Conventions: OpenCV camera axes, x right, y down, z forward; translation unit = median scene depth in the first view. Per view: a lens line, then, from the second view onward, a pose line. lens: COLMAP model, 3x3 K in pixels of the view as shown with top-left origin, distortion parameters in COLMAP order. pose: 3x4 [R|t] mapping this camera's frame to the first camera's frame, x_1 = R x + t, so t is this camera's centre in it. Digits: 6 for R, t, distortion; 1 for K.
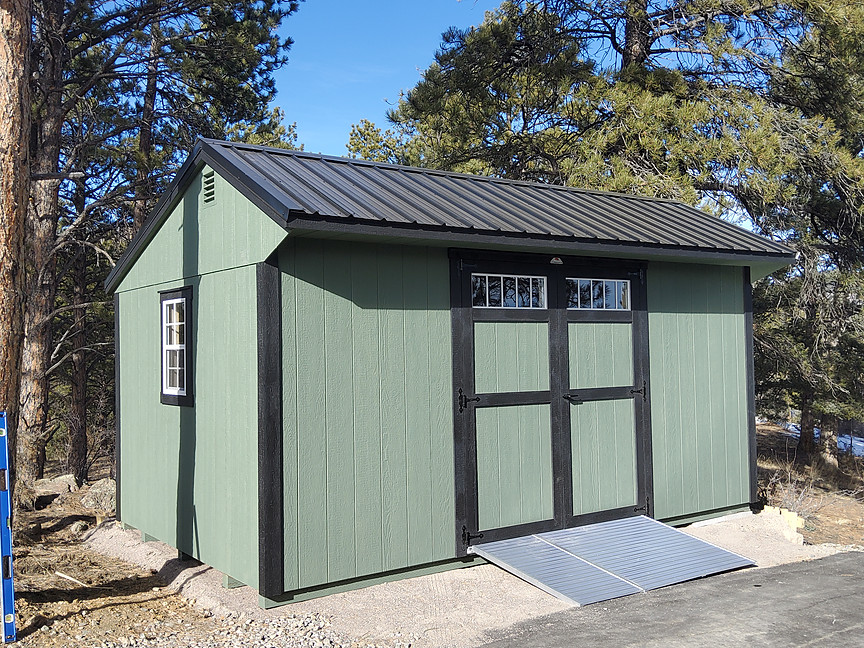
lens RADIAL K [[865.7, 0, 432.0], [0, 865.7, 324.0], [0, 0, 1]] dist [0.083796, -0.008151]
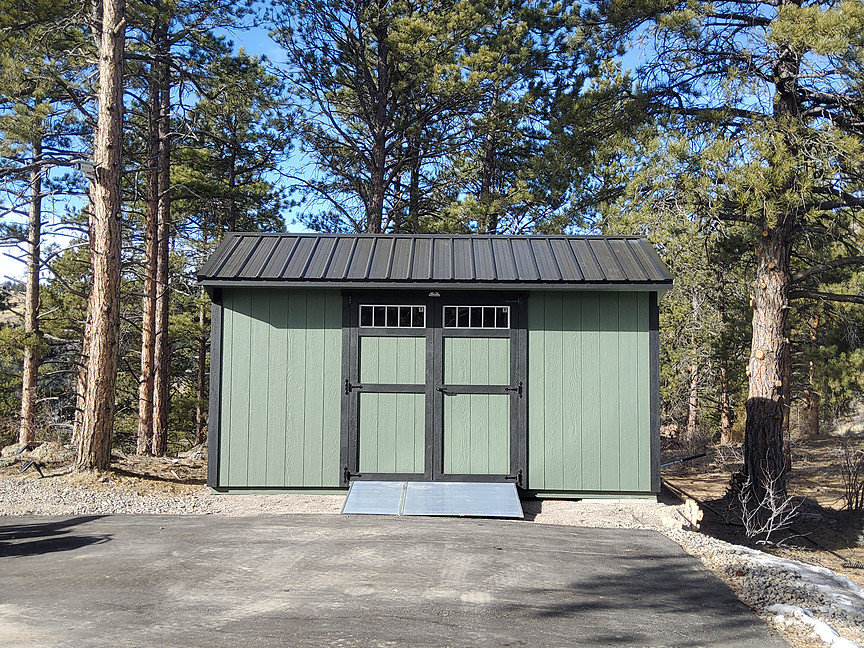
lens RADIAL K [[865.7, 0, 432.0], [0, 865.7, 324.0], [0, 0, 1]] dist [0.083796, -0.008151]
pose [[0.810869, 0.005213, -0.585204, 0.975405], [-0.006417, 0.999979, 0.000017, -0.023918], [0.585192, 0.003742, 0.810886, -0.159534]]
